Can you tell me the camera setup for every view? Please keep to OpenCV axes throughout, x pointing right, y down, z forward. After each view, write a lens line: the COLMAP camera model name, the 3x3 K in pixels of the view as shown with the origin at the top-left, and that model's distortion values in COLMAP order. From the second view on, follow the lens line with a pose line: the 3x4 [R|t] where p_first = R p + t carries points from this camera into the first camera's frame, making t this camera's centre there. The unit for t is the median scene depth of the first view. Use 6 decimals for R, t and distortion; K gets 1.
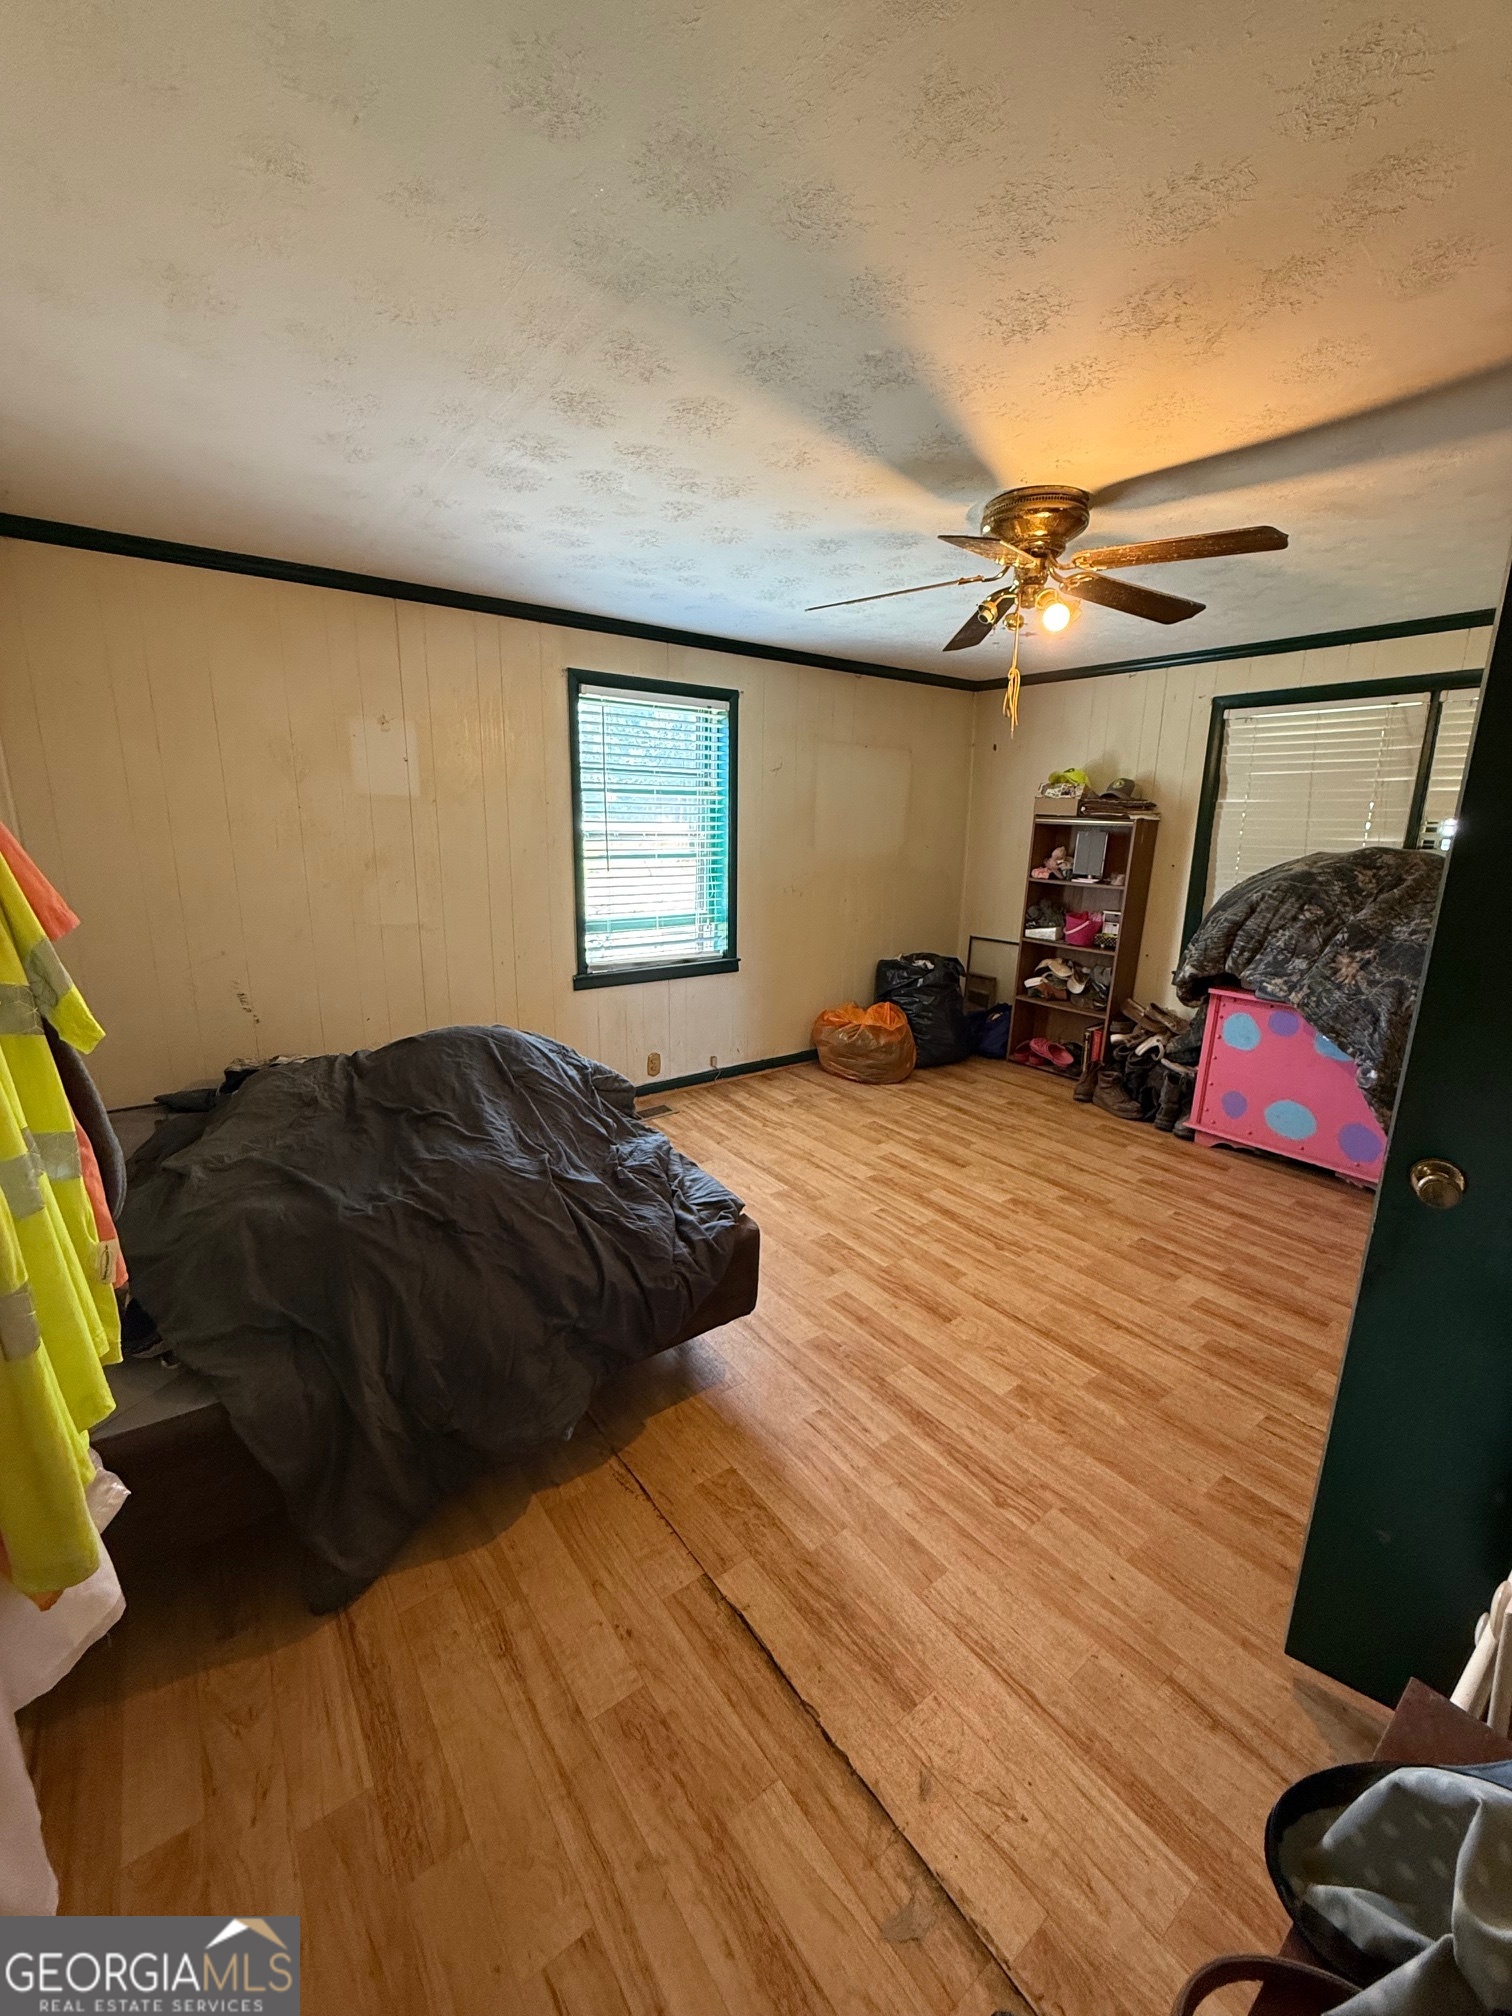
lens RADIAL K [[802.3, 0, 756.4], [0, 802.3, 1011.2], [0, 0, 1]] dist [0.000628, -0.000675]
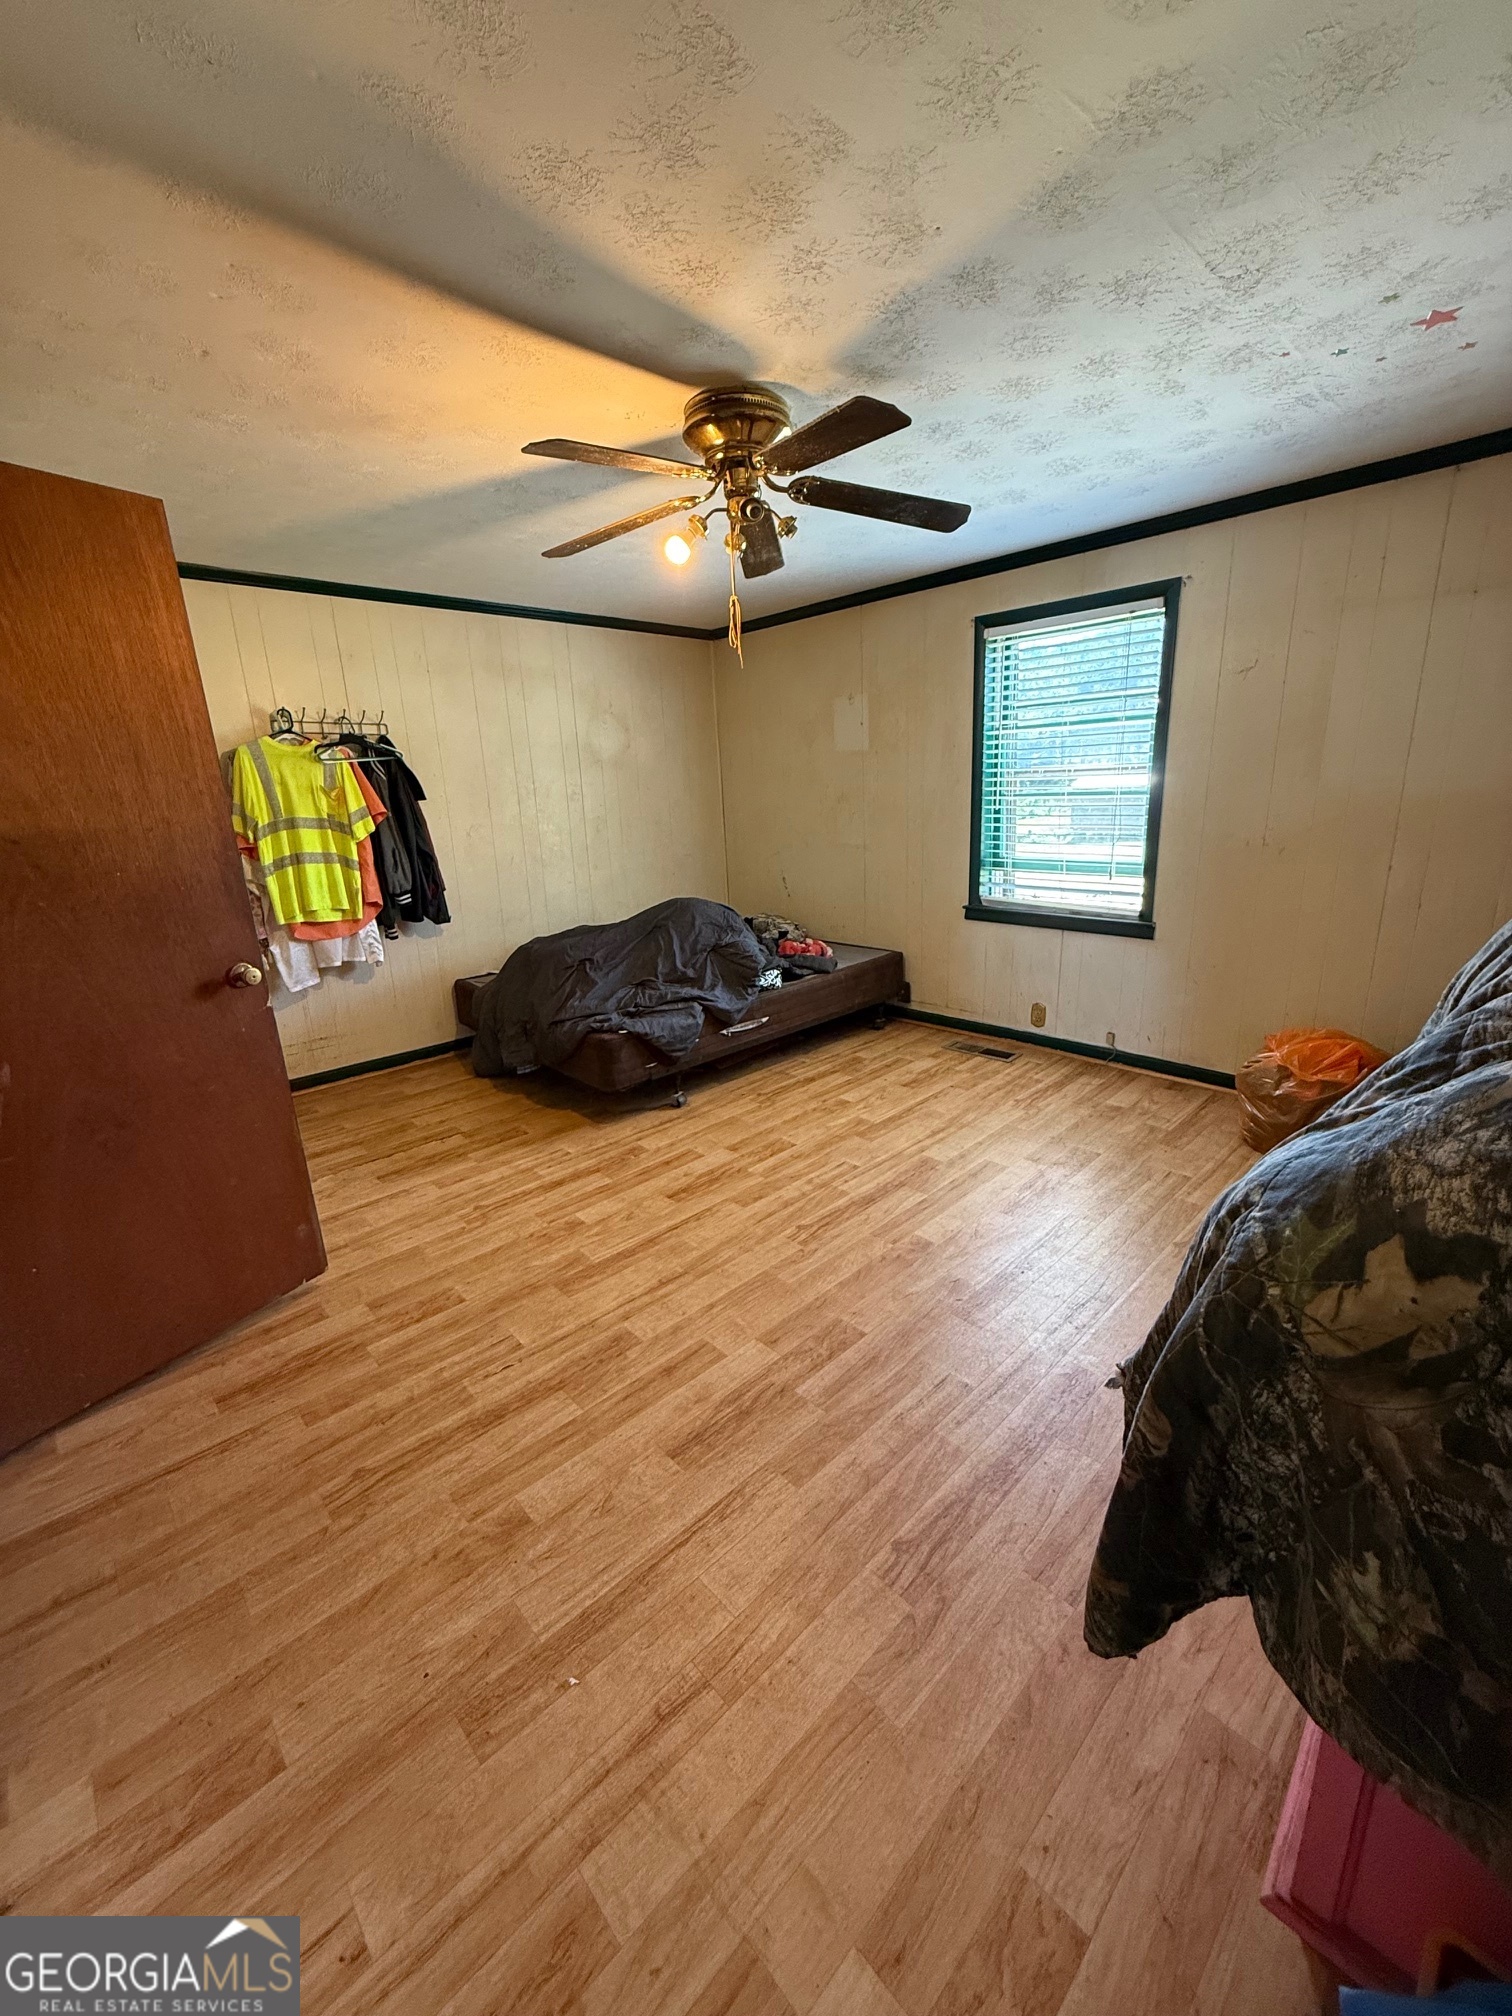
lens RADIAL K [[802.3, 0, 753.7], [0, 802.3, 1012.6], [0, 0, 1]] dist [0.000628, -0.000675]
pose [[0.105953, 0.260015, -0.959774, 0.821283], [-0.189249, 0.952838, 0.237244, -0.108143], [0.976196, 0.156500, 0.150164, 0.567788]]
